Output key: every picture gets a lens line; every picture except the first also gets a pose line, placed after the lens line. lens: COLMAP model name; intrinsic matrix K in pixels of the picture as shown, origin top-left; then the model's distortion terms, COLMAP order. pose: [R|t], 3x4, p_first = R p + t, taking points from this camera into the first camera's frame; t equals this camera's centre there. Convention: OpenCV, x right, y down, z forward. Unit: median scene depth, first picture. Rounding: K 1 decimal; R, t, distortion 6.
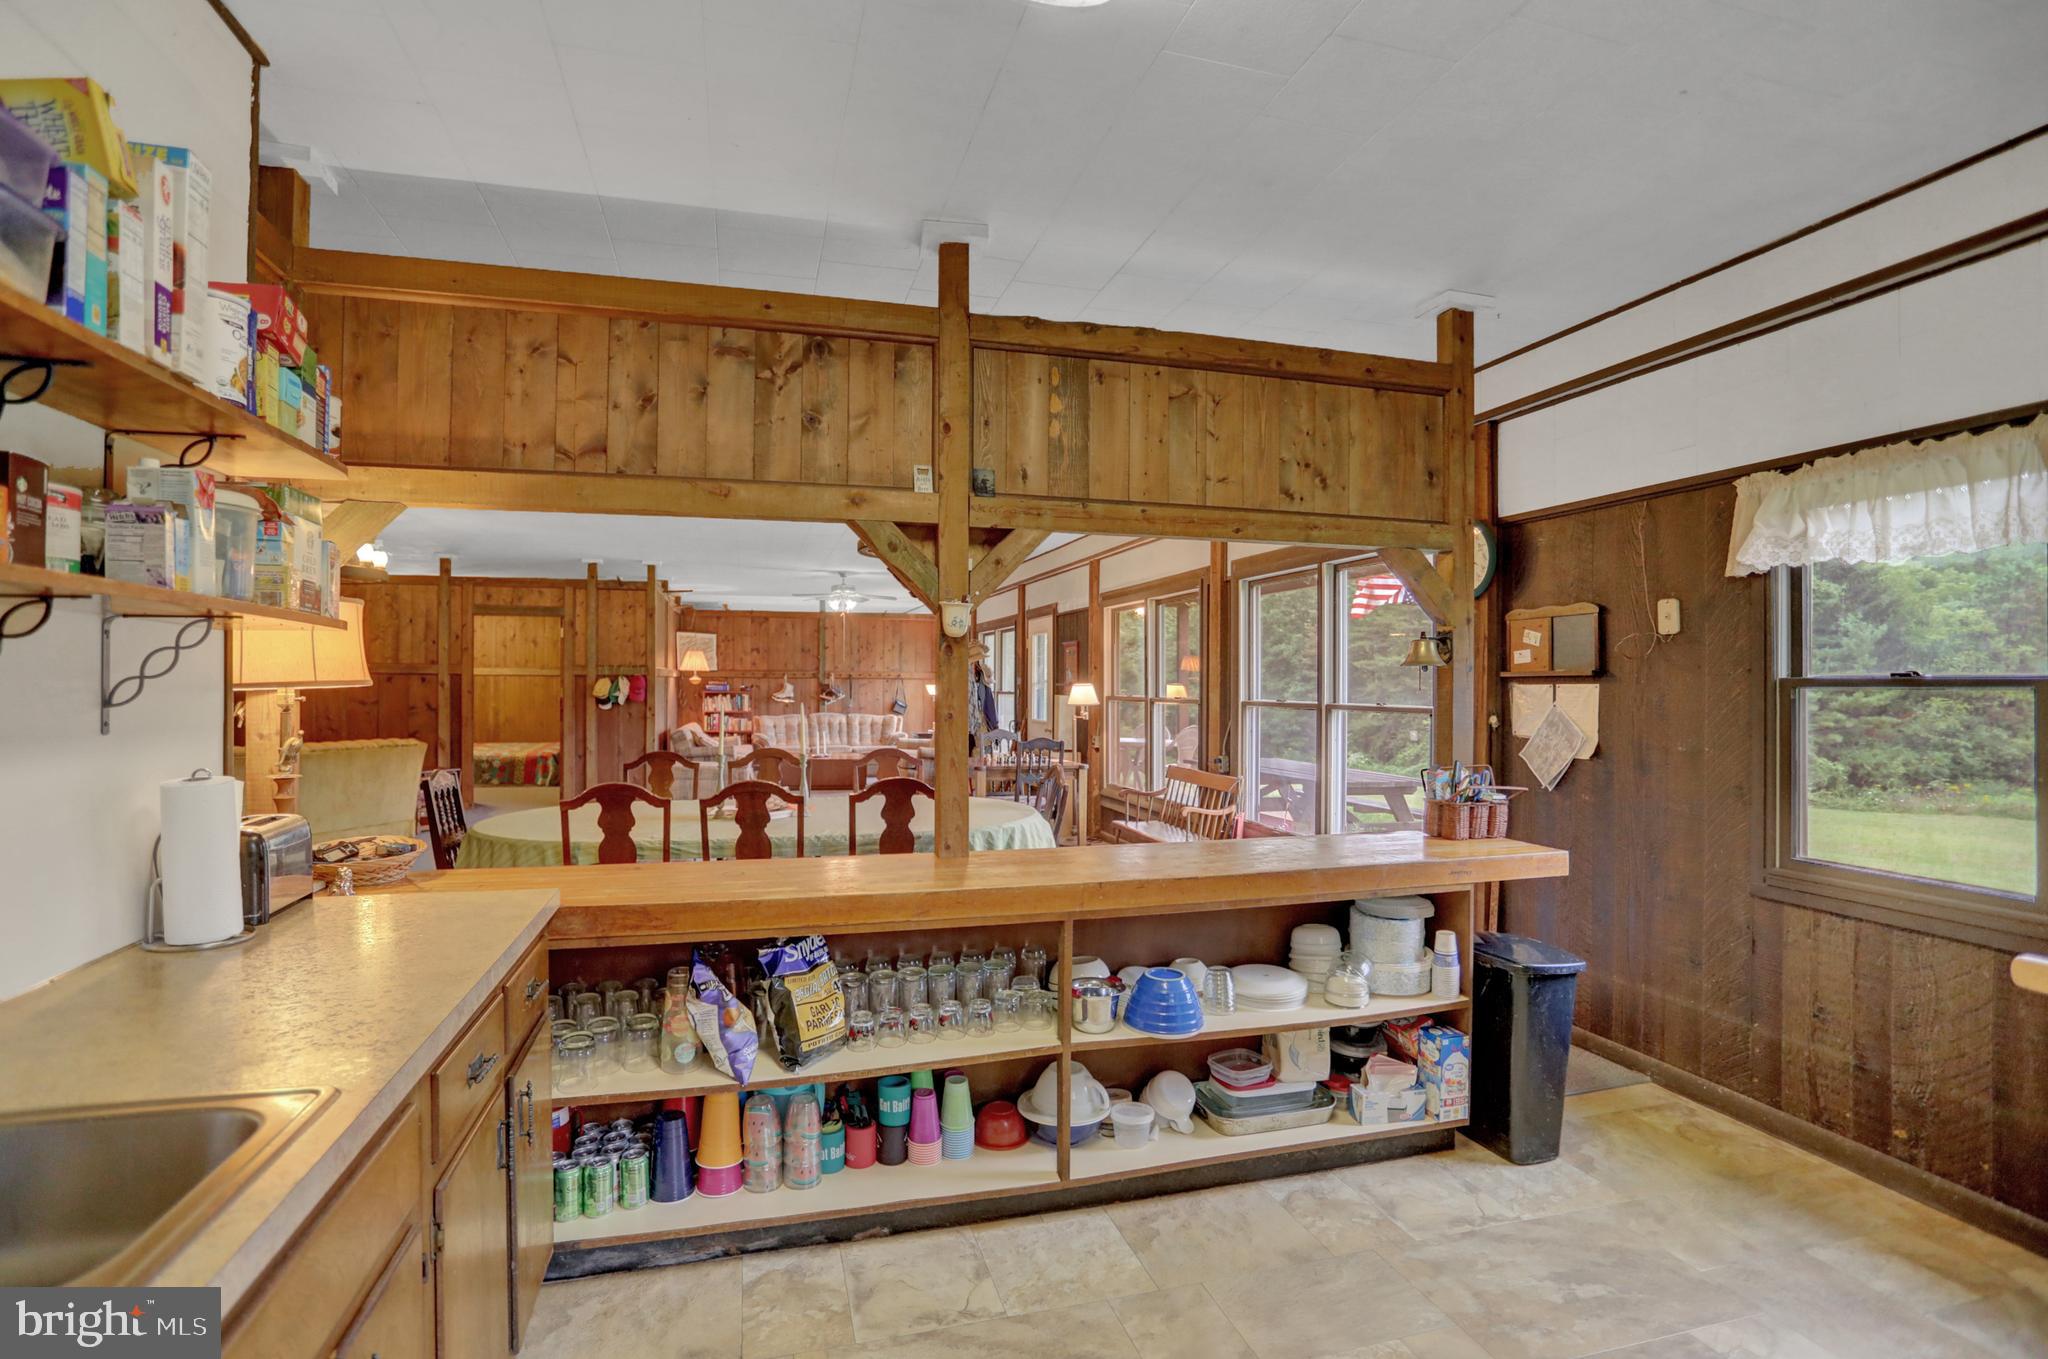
lens RADIAL K [[1017.2, 0, 1031.8], [0, 1017.2, 684.6], [0, 0, 1]] dist [-0.064993, 0.023909]
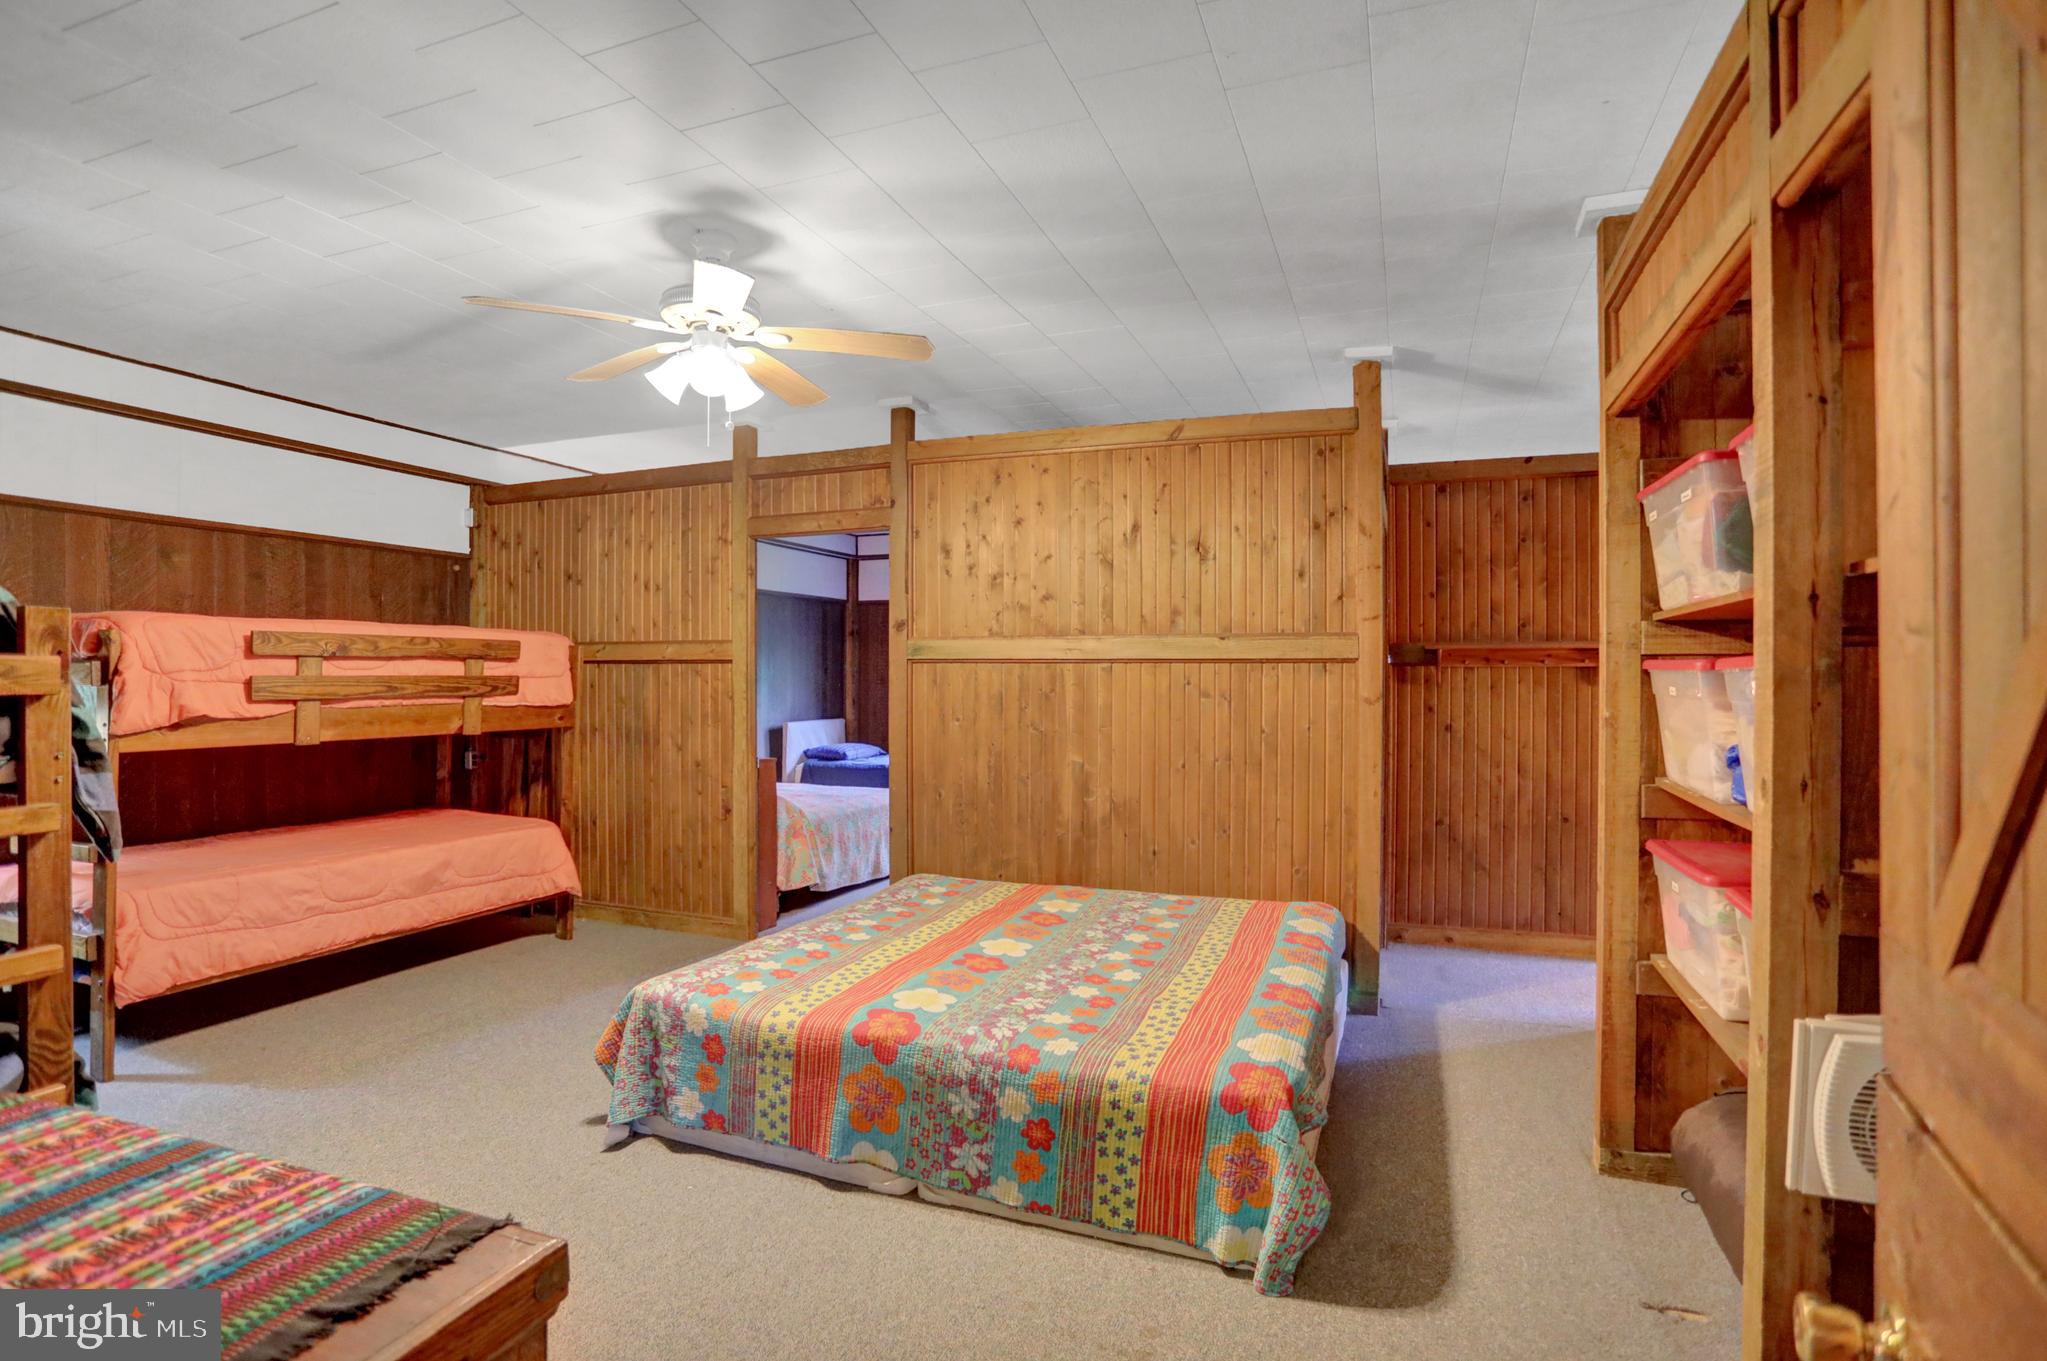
lens RADIAL K [[1016.7, 0, 1032.6], [0, 1016.7, 679.8], [0, 0, 1]] dist [-0.064993, 0.023909]
pose [[0.809094, -0.008085, -0.587623, -0.415739], [0.006398, 0.999967, -0.004949, -0.002933], [0.587644, 0.000245, 0.809119, 0.842483]]
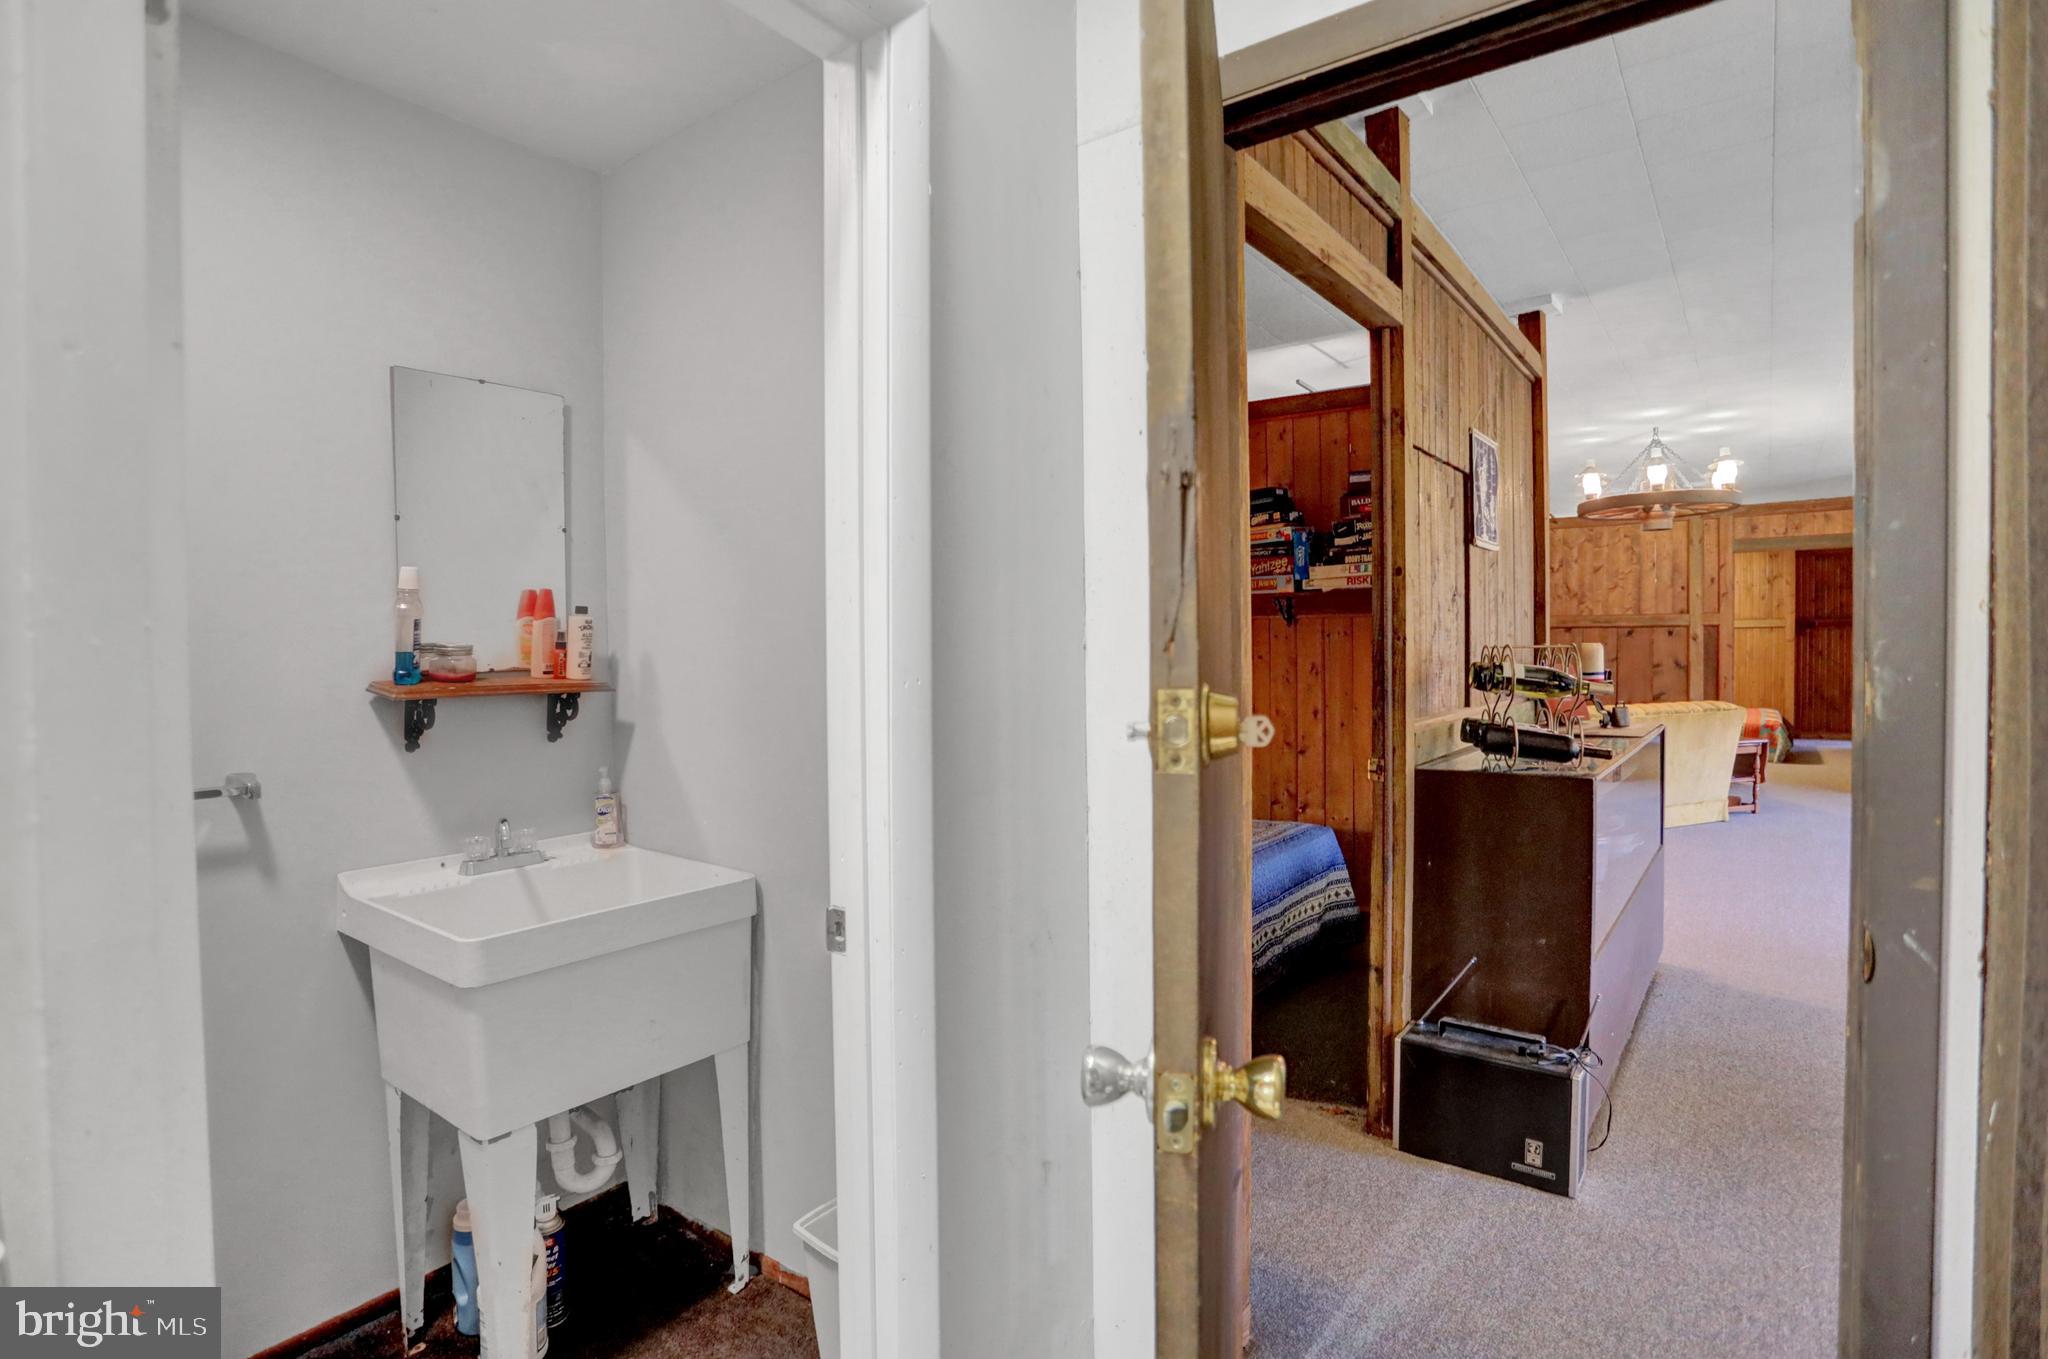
lens RADIAL K [[1017.2, 0, 1042.5], [0, 1017.2, 678.4], [0, 0, 1]] dist [-0.064993, 0.023909]
pose [[0.618792, 0.006497, -0.785528, -0.222646], [0.018183, 0.999579, 0.022591, 0.004384], [0.785344, -0.028263, 0.618414, 0.036084]]
